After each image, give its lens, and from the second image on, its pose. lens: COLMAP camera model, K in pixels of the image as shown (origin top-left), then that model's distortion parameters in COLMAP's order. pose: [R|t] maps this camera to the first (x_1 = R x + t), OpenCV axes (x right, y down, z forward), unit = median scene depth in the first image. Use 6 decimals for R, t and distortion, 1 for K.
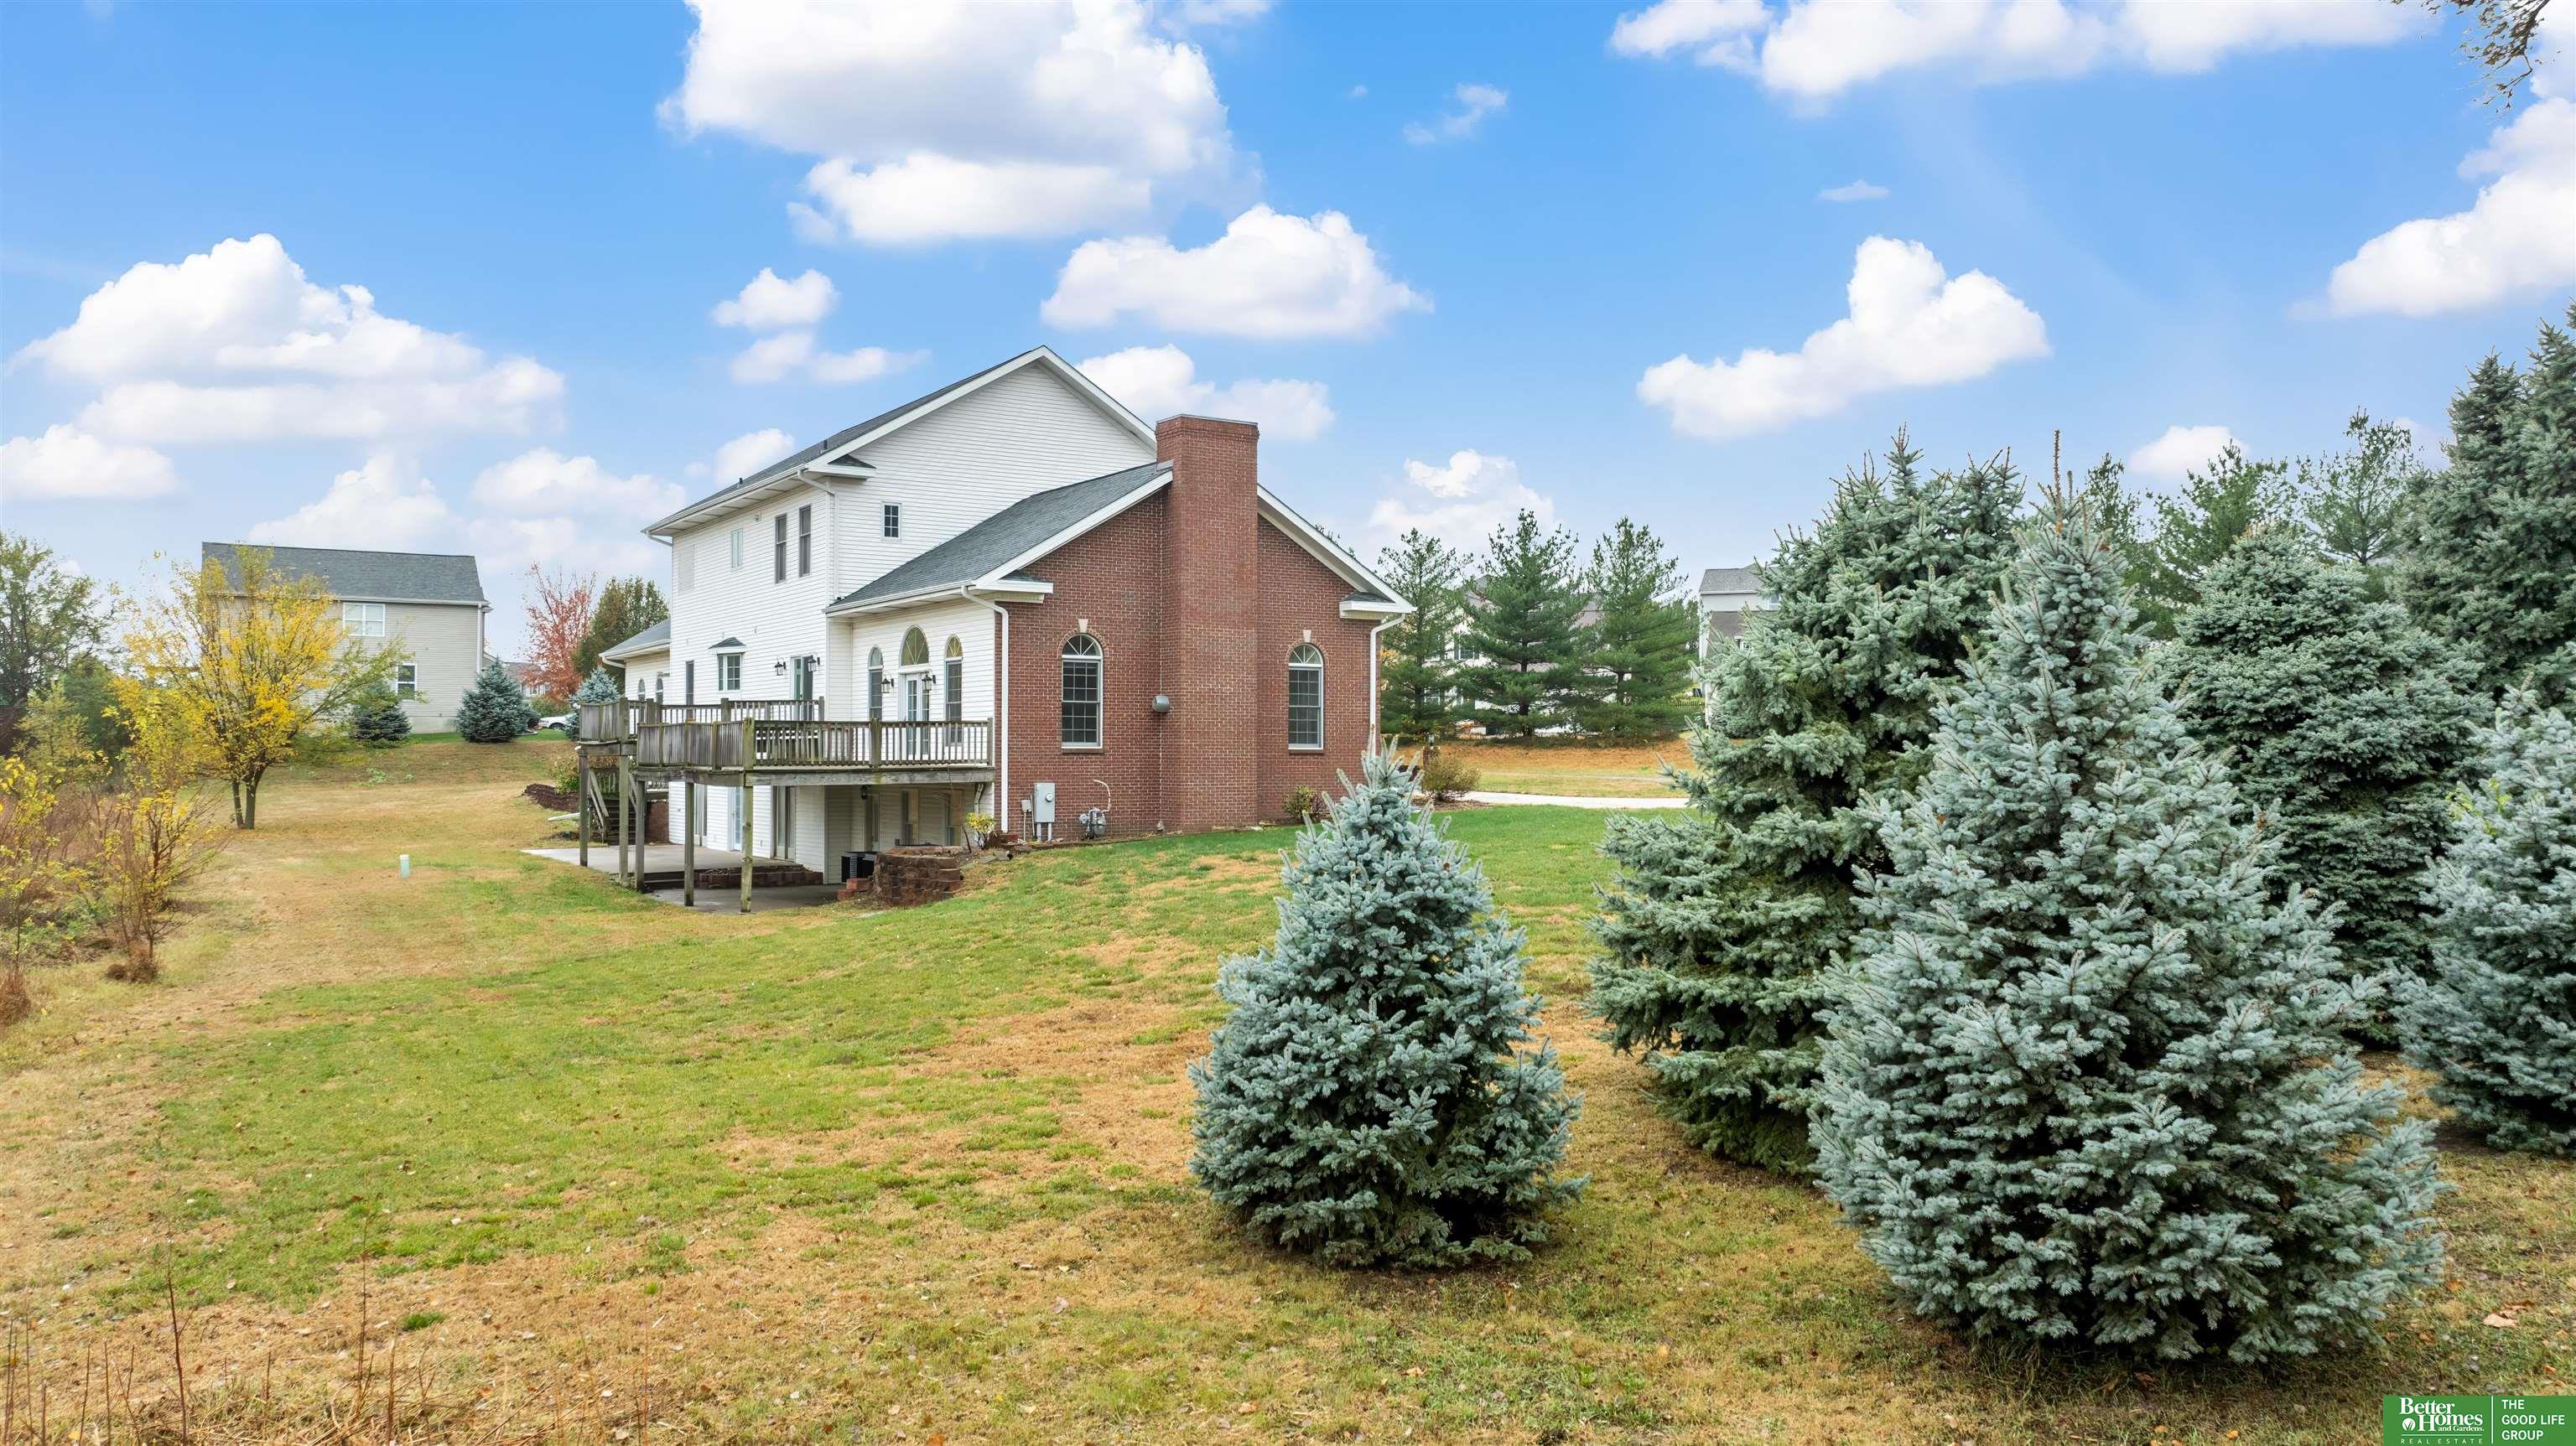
lens RADIAL K [[1850.6, 0, 1288.0], [0, 1850.6, 723.0], [0, 0, 1]] dist [-0.004958, 0.000382]
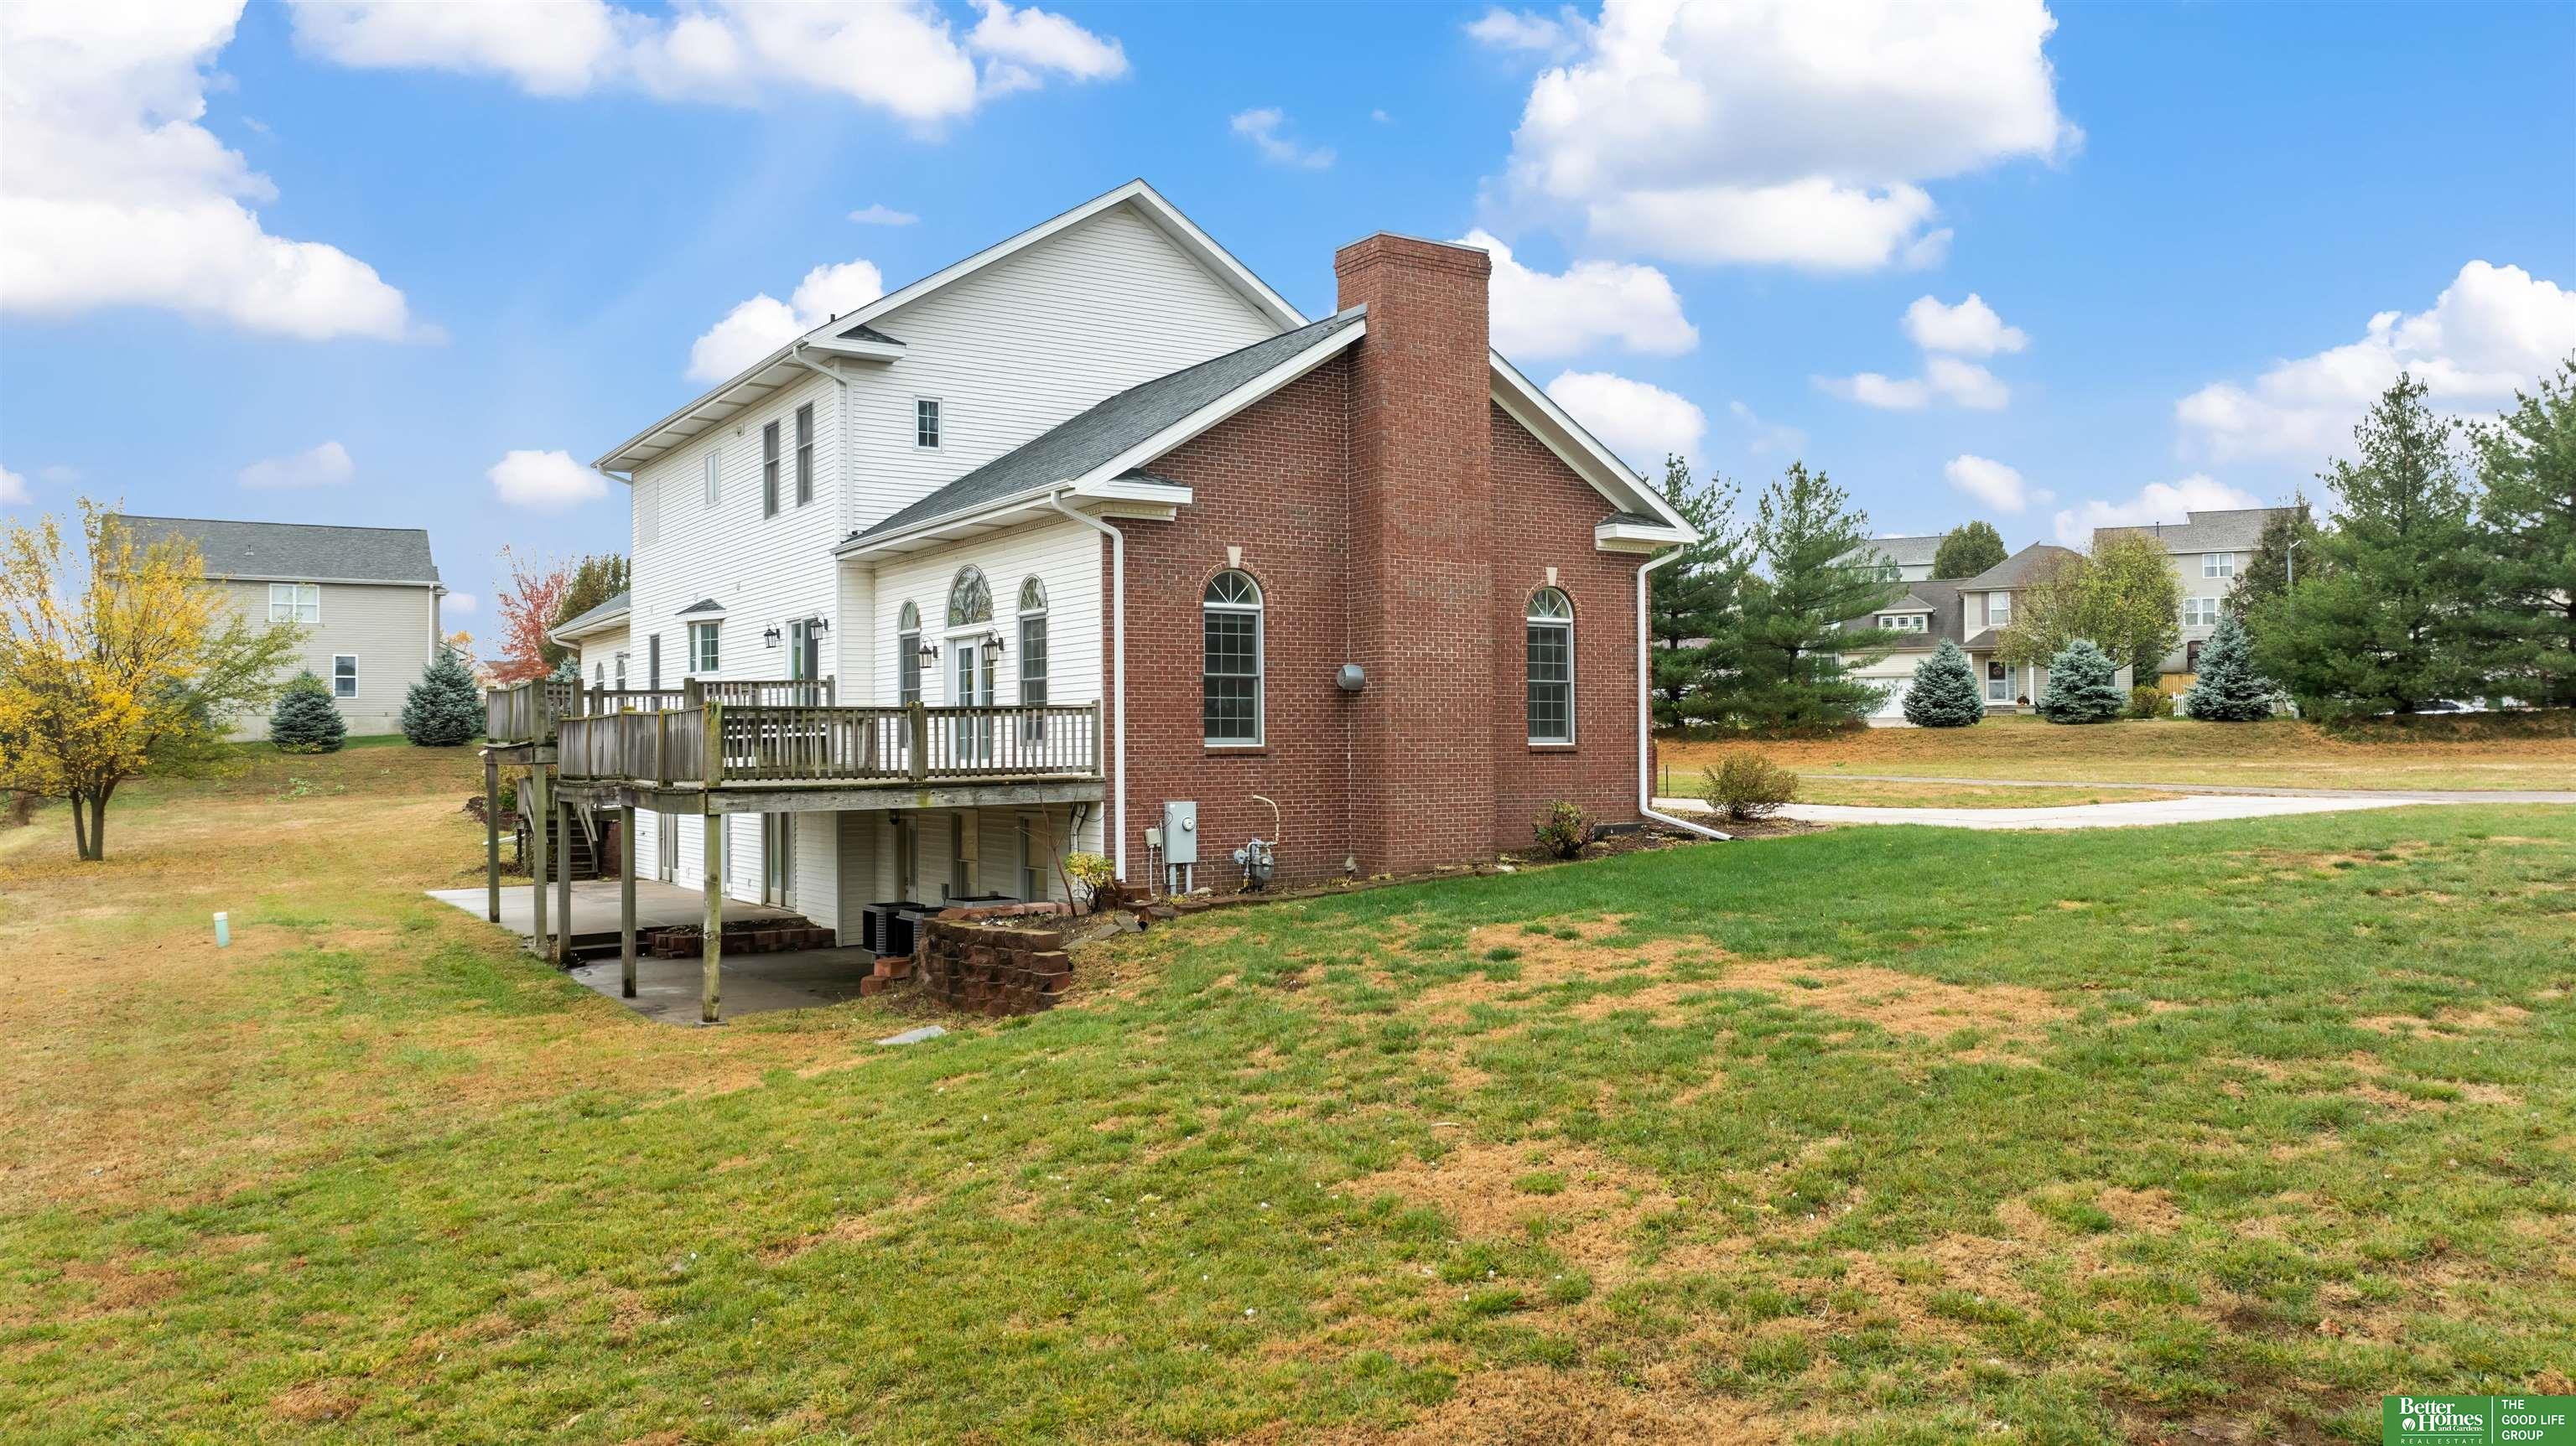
lens RADIAL K [[1850.6, 0, 1288.0], [0, 1850.6, 723.0], [0, 0, 1]] dist [-0.004958, 0.000382]
pose [[0.999946, -0.009356, -0.004531, -0.083223], [0.009367, 0.999953, 0.002352, 0.003717], [0.004509, -0.002394, 0.999987, 0.328726]]
